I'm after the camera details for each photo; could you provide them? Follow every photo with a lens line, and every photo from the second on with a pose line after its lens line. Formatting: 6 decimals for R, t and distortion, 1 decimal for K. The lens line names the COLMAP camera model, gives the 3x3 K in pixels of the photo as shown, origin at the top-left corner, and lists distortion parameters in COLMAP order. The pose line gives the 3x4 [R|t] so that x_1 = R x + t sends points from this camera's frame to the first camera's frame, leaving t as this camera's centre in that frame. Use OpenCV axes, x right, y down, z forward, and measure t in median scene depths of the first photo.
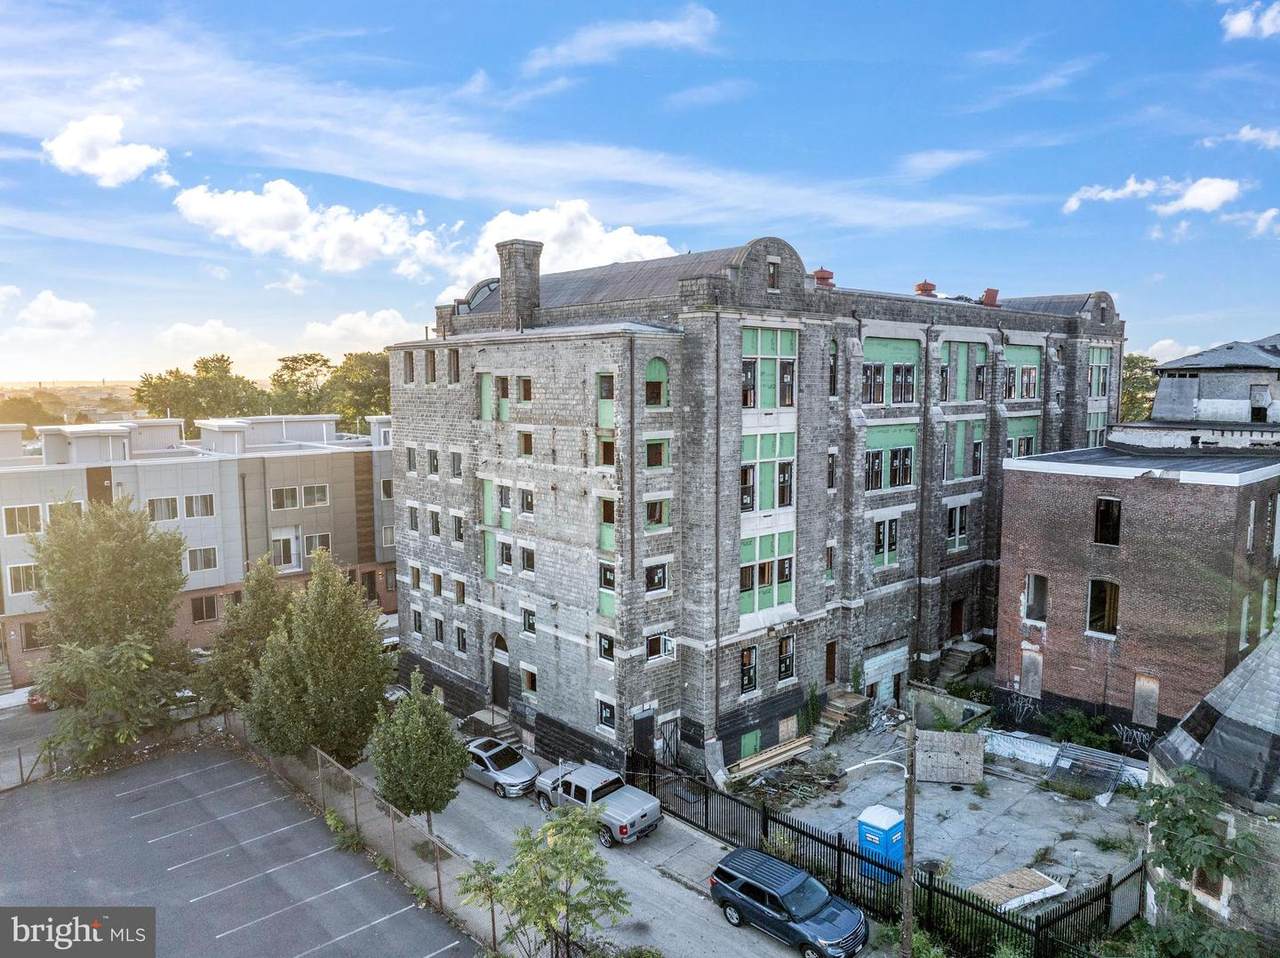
lens RADIAL K [[896.6, 0, 644.9], [0, 896.6, 475.0], [0, 0, 1]] dist [-0.038261, 0.005468]
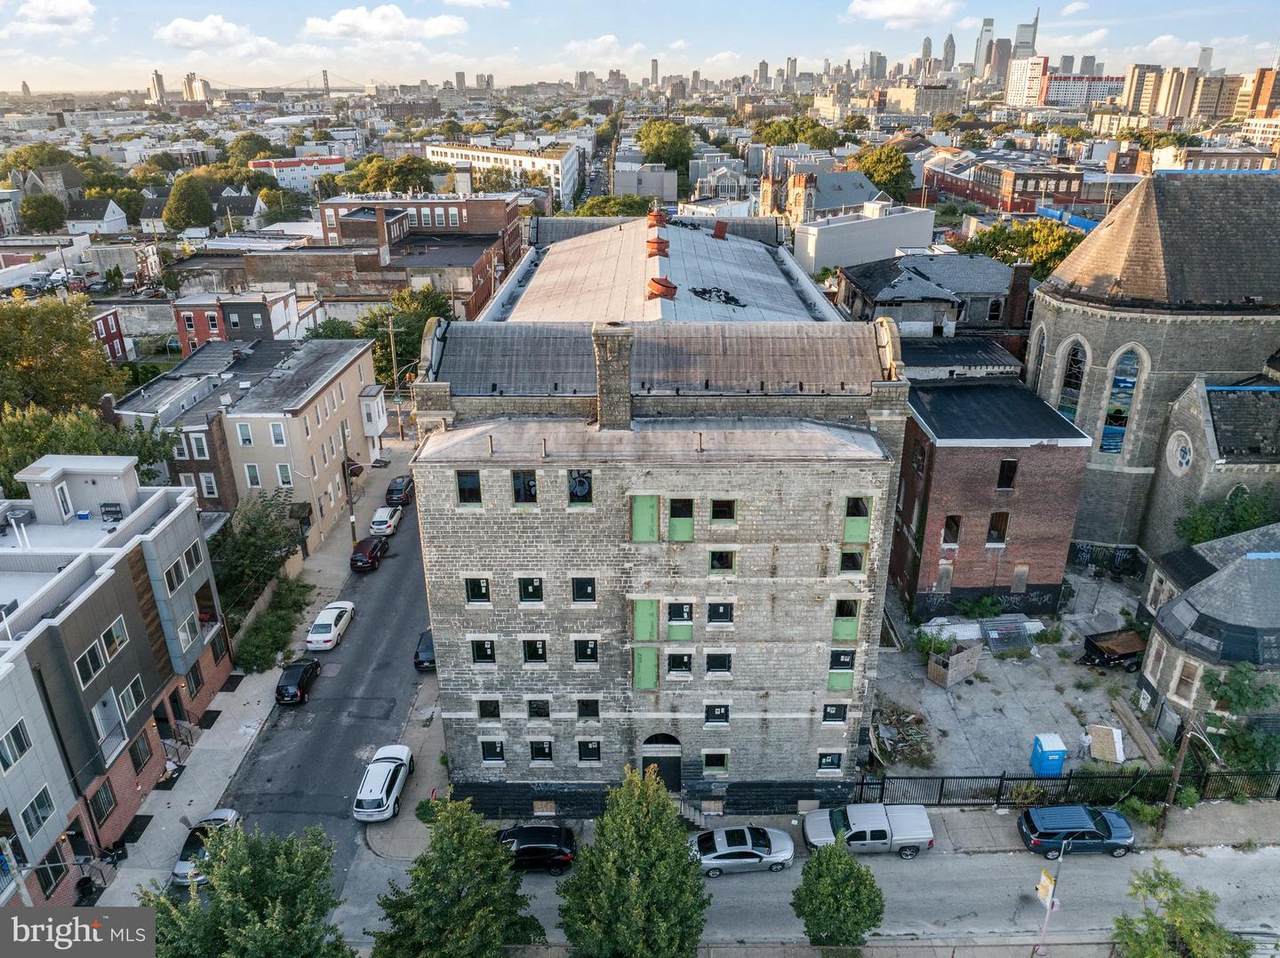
lens RADIAL K [[896.6, 0, 644.9], [0, 896.6, 475.0], [0, 0, 1]] dist [-0.038261, 0.005468]
pose [[0.676971, -0.295280, 0.674181, -0.790800], [0.083641, 0.940925, 0.328122, -0.434327], [-0.731242, -0.165739, 0.661676, 0.427013]]
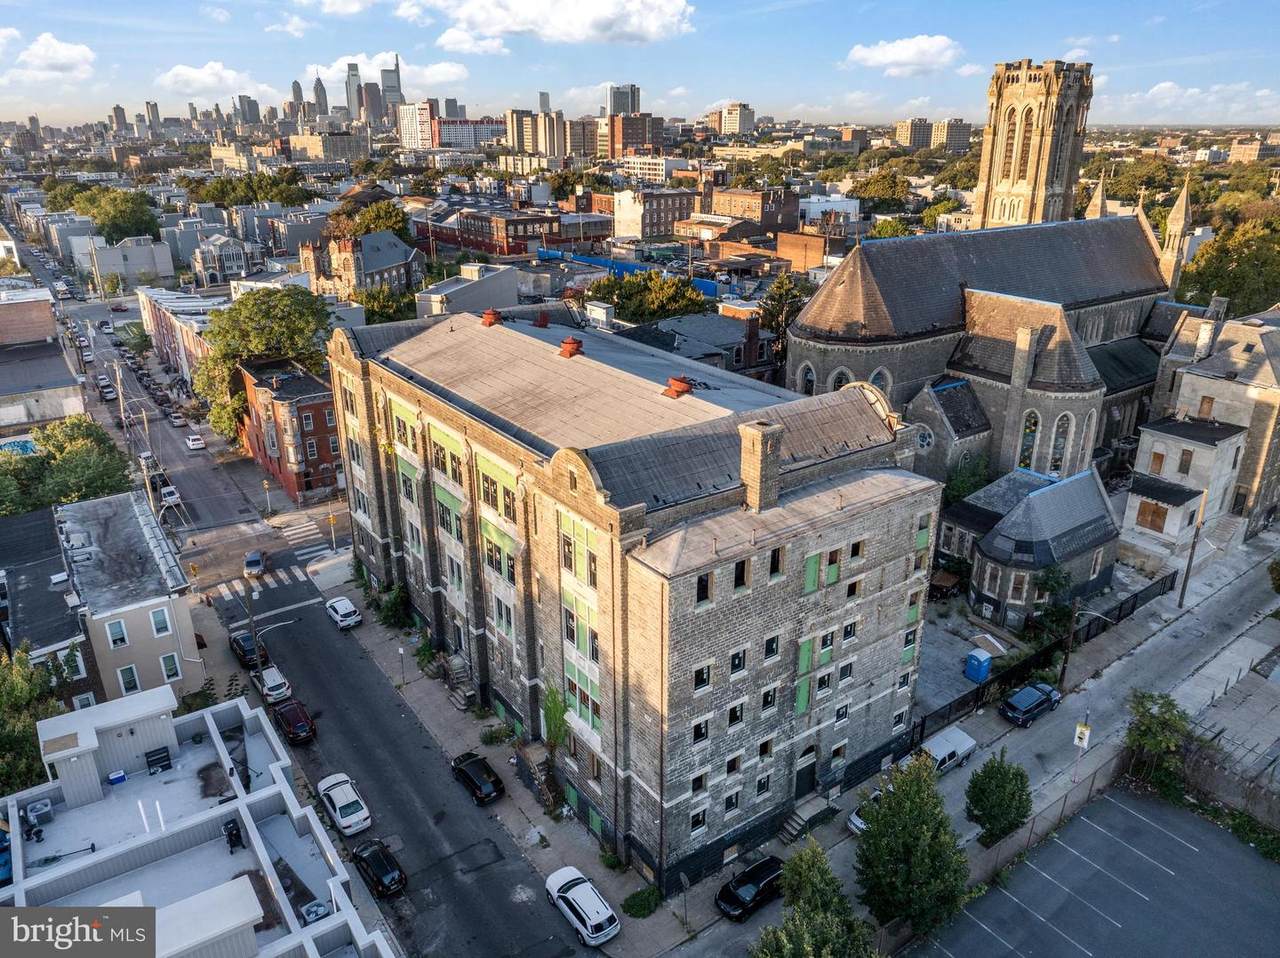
lens RADIAL K [[896.6, 0, 644.9], [0, 896.6, 475.0], [0, 0, 1]] dist [-0.038261, 0.005468]
pose [[0.119076, -0.359764, 0.925414, -1.213106], [0.112405, 0.930938, 0.347448, -0.624168], [-0.986502, 0.062648, 0.151291, 1.059102]]
